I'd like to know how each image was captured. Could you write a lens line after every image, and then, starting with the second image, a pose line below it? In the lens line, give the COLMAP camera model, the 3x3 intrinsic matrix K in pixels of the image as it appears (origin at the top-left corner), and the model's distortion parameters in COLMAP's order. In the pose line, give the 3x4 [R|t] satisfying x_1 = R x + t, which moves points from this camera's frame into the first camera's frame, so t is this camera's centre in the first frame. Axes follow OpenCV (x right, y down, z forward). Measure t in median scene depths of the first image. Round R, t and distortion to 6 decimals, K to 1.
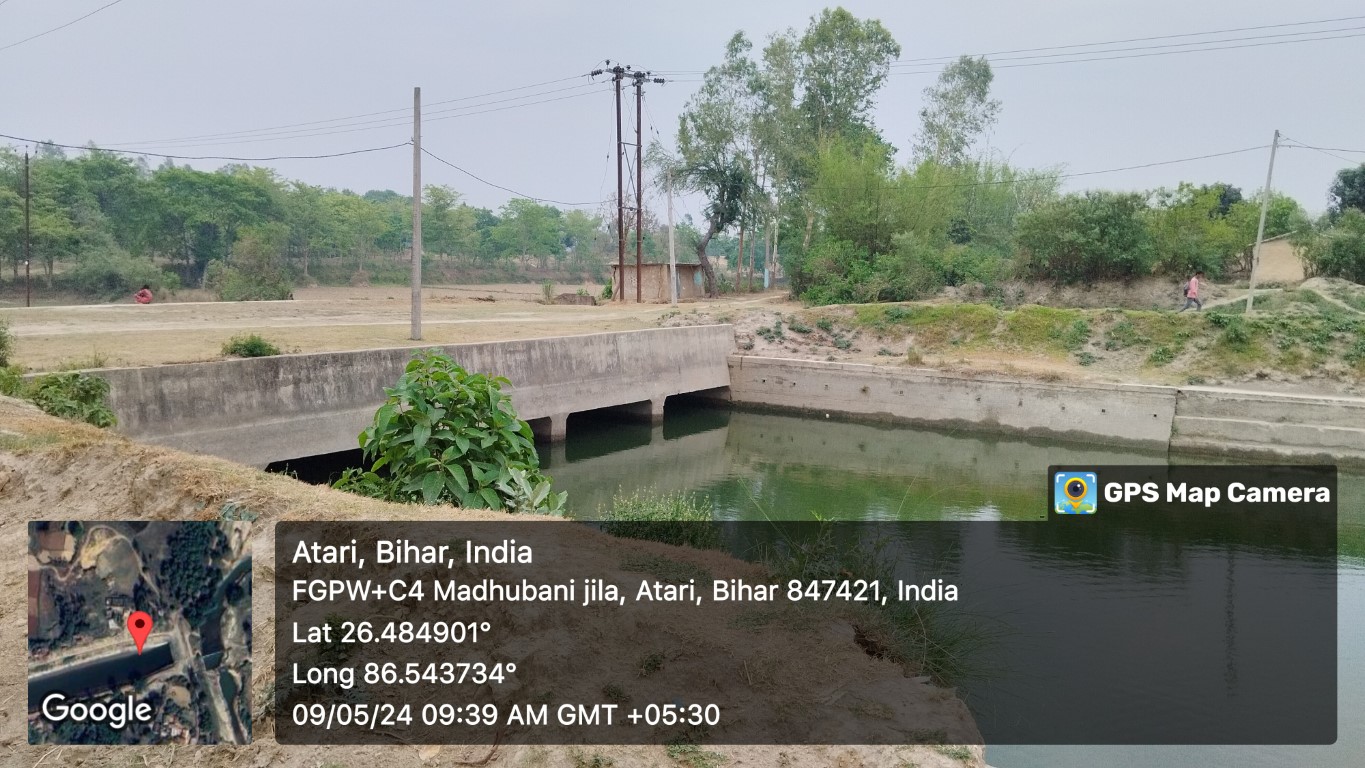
lens RADIAL K [[1133.7, 0, 682.5], [0, 1133.7, 384.0], [0, 0, 1]] dist [0.064601, -0.159552]
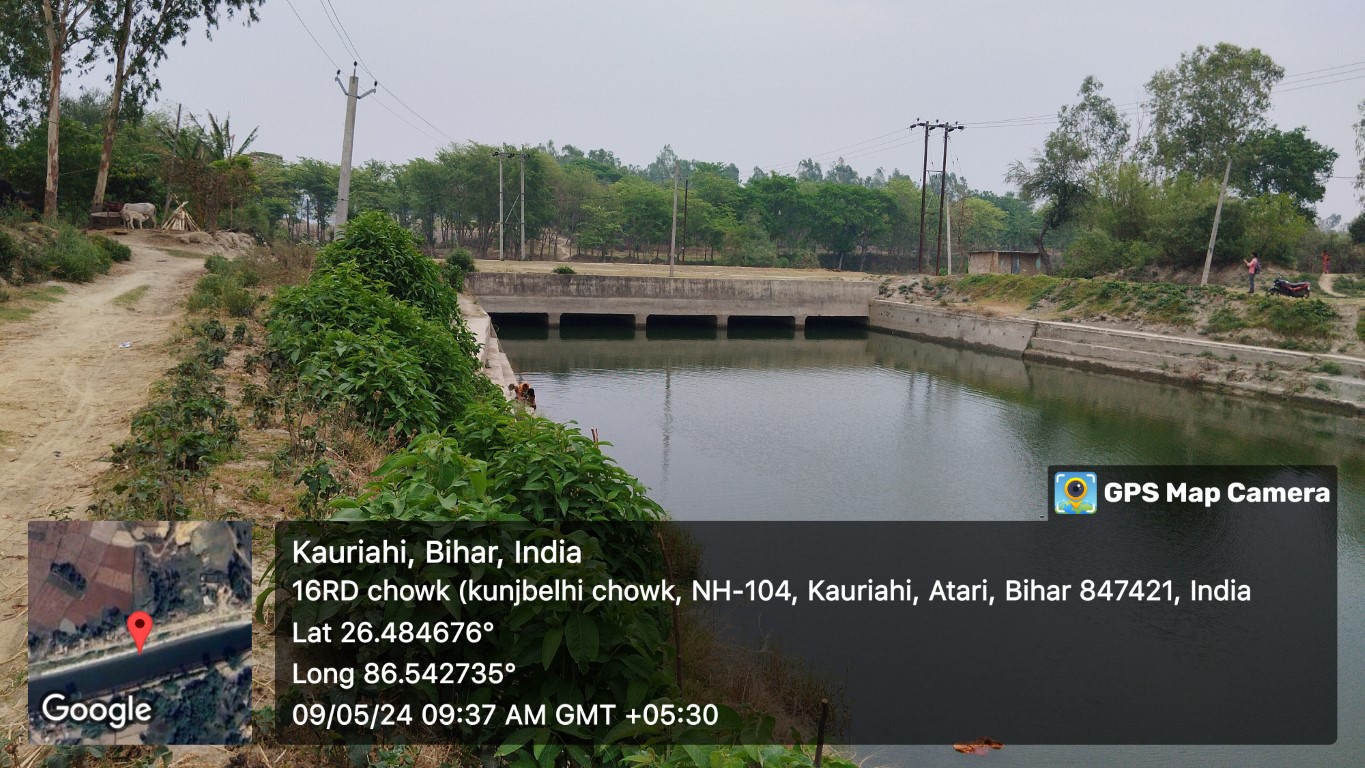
lens RADIAL K [[1129.3, 0, 685.5], [0, 1129.3, 381.2], [0, 0, 1]] dist [0.062452, -0.149387]
pose [[0.787580, 0.086526, -0.610108, 1.069465], [-0.085150, 0.995876, 0.031316, 0.085099], [0.610301, 0.027287, 0.791699, -0.665927]]
